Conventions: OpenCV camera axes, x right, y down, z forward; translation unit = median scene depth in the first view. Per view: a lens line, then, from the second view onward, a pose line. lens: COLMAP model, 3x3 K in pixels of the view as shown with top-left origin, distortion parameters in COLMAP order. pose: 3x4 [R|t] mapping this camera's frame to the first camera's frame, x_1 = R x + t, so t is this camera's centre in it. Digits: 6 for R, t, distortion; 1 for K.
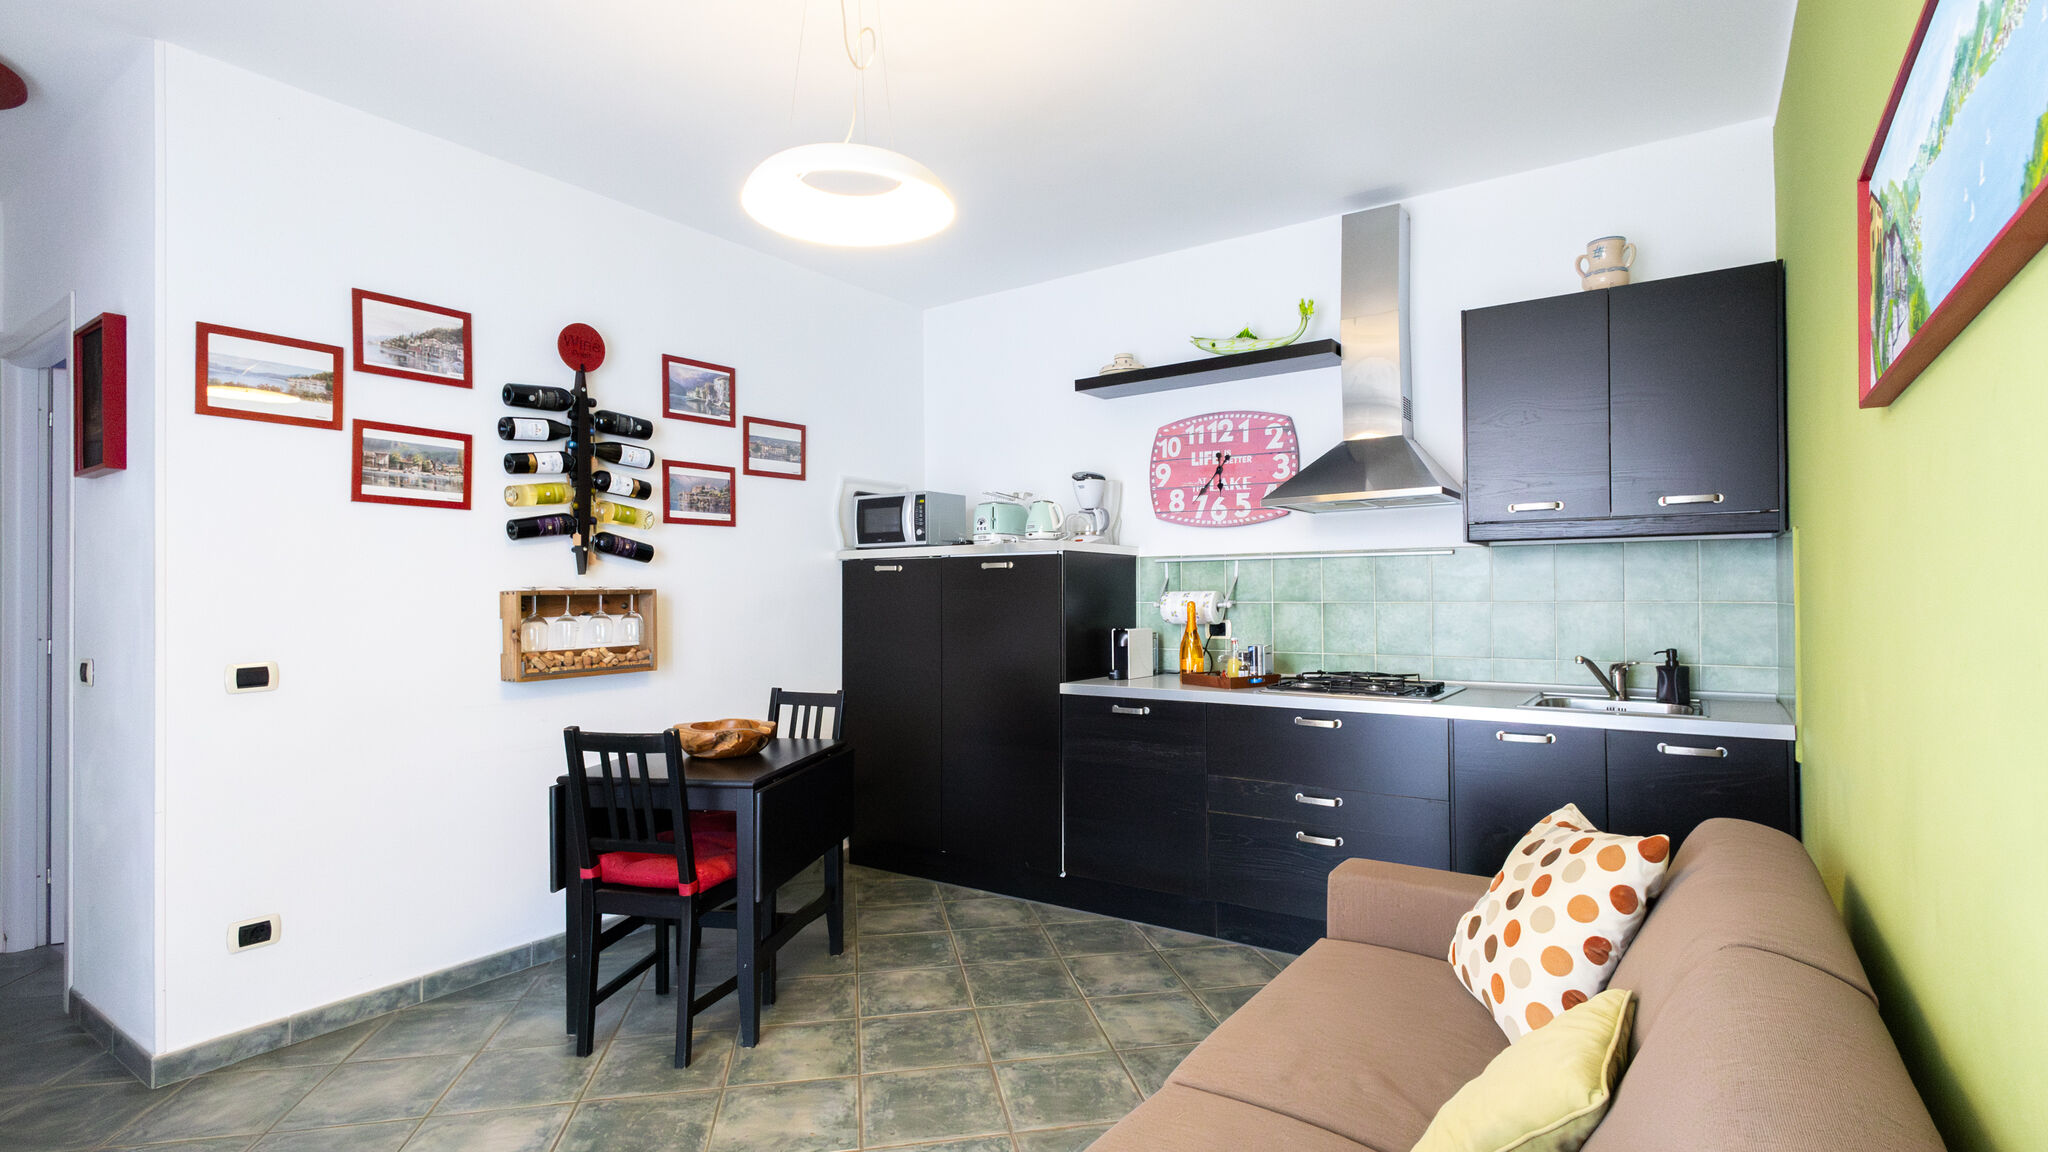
lens RADIAL K [[974.2, 0, 1024.0], [0, 974.2, 576.0], [0, 0, 1]] dist [0.000924, 0.000039]
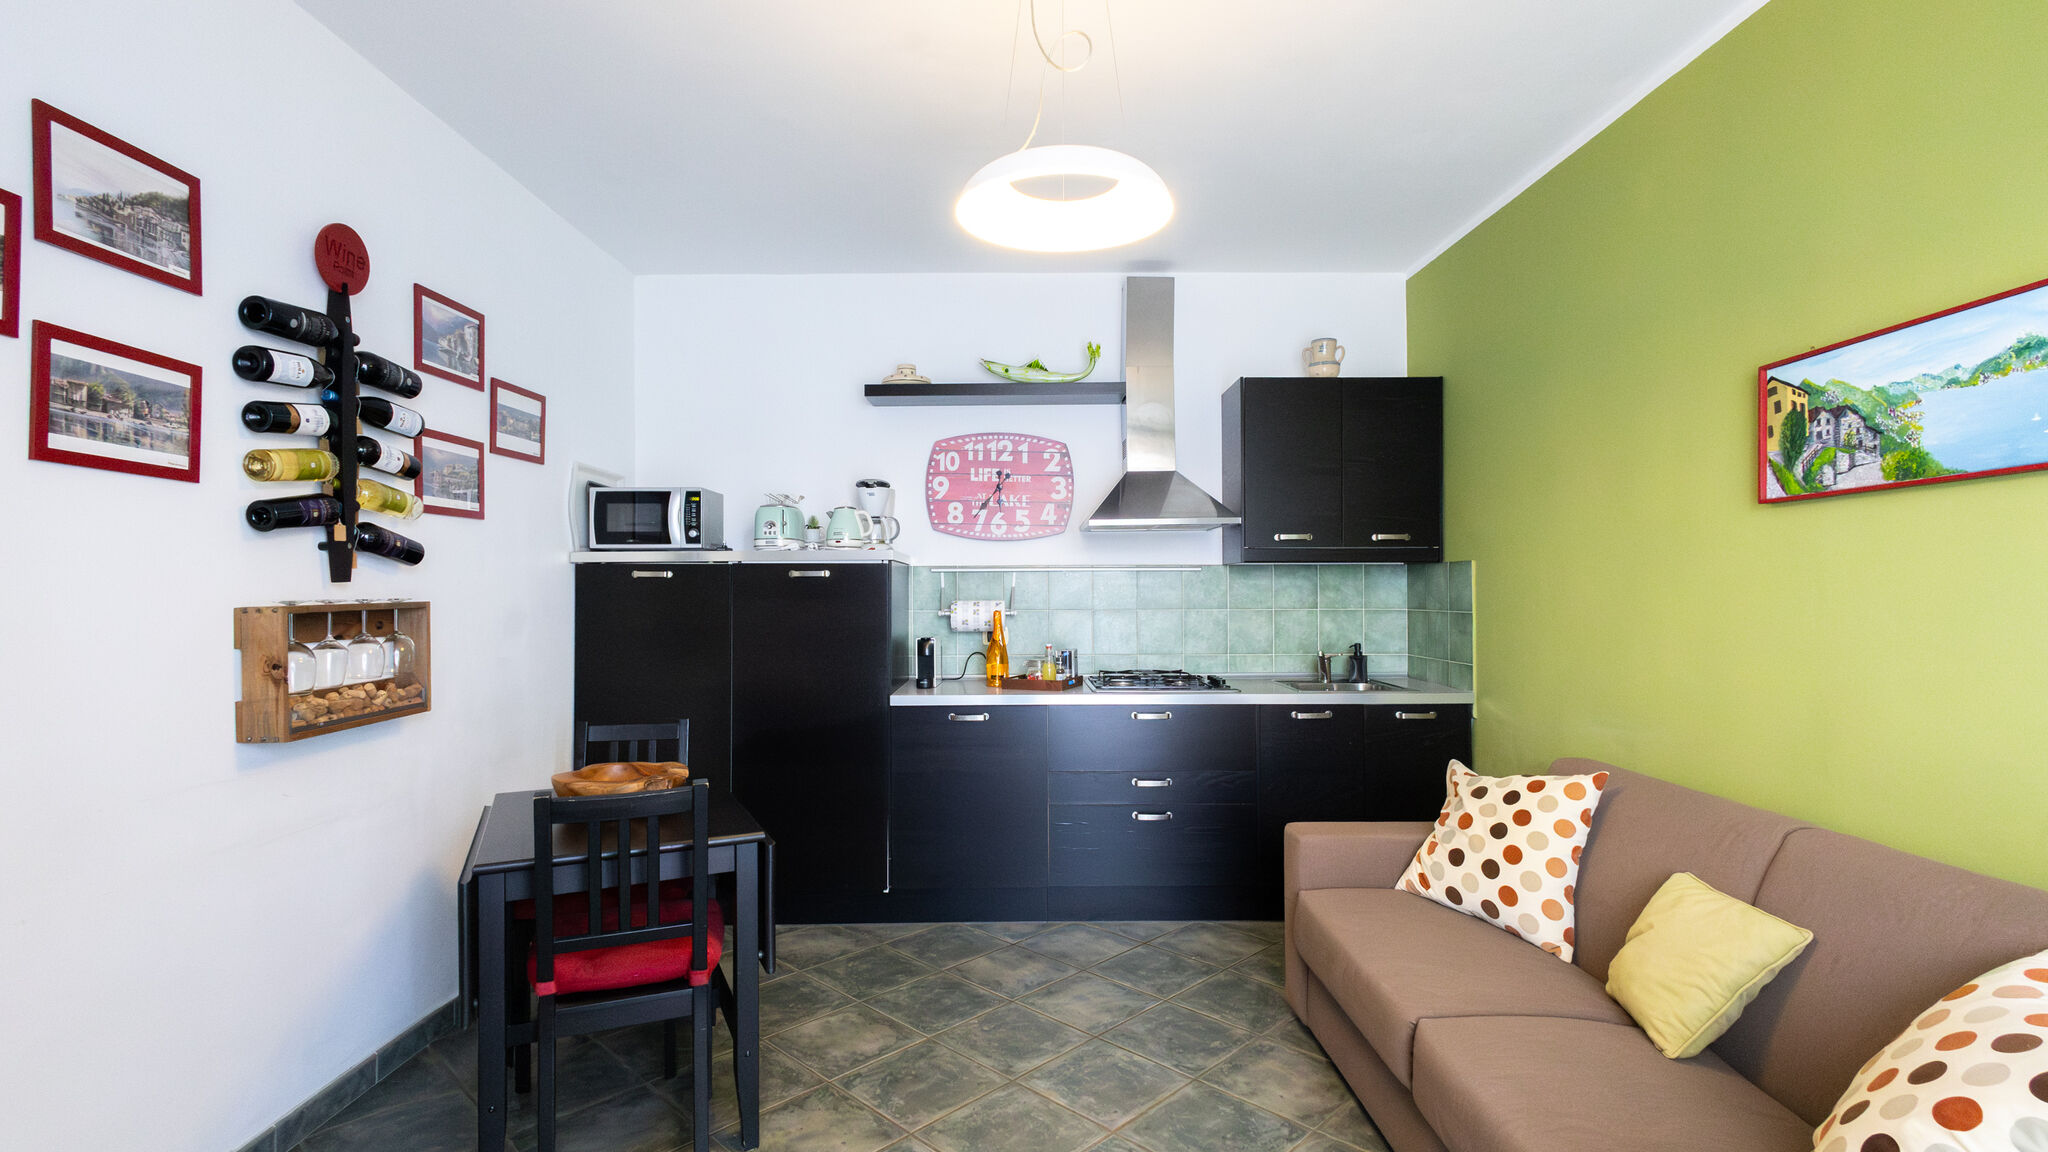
lens RADIAL K [[951.9, 0, 1025.8], [0, 951.9, 580.0], [0, 0, 1]] dist [0.000366, -0.000539]
pose [[0.817436, 0.009197, 0.575946, -0.426987], [-0.011887, 0.999929, 0.000905, -0.009107], [-0.575897, -0.007586, 0.817487, 0.146155]]
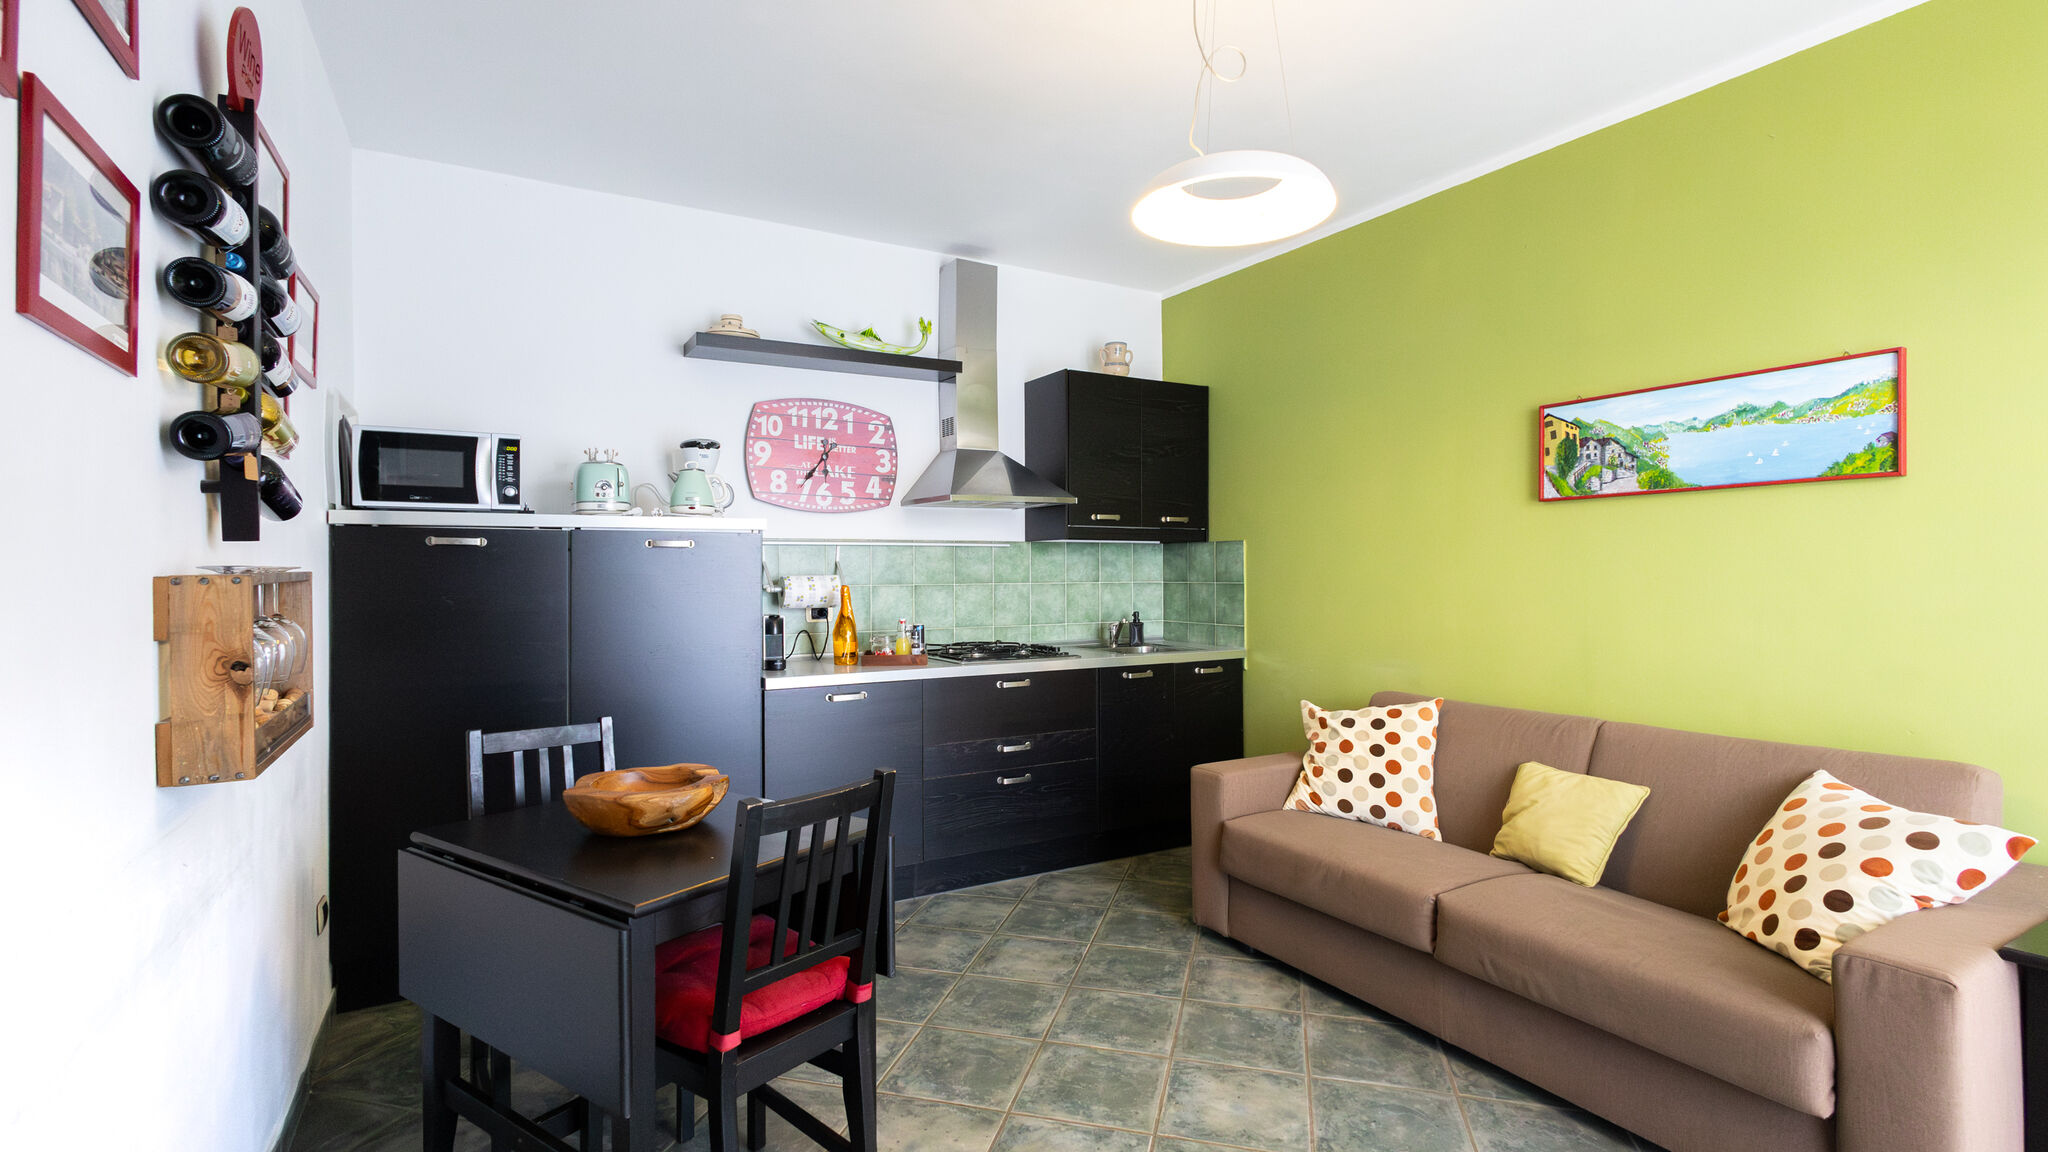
lens RADIAL K [[936.7, 0, 1032.2], [0, 936.7, 564.5], [0, 0, 1]] dist [0.001044, -0.000094]
pose [[0.424962, 0.010097, 0.905155, -0.673392], [-0.015250, 0.999876, -0.003994, 0.005624], [-0.905083, -0.012106, 0.425063, 0.437183]]
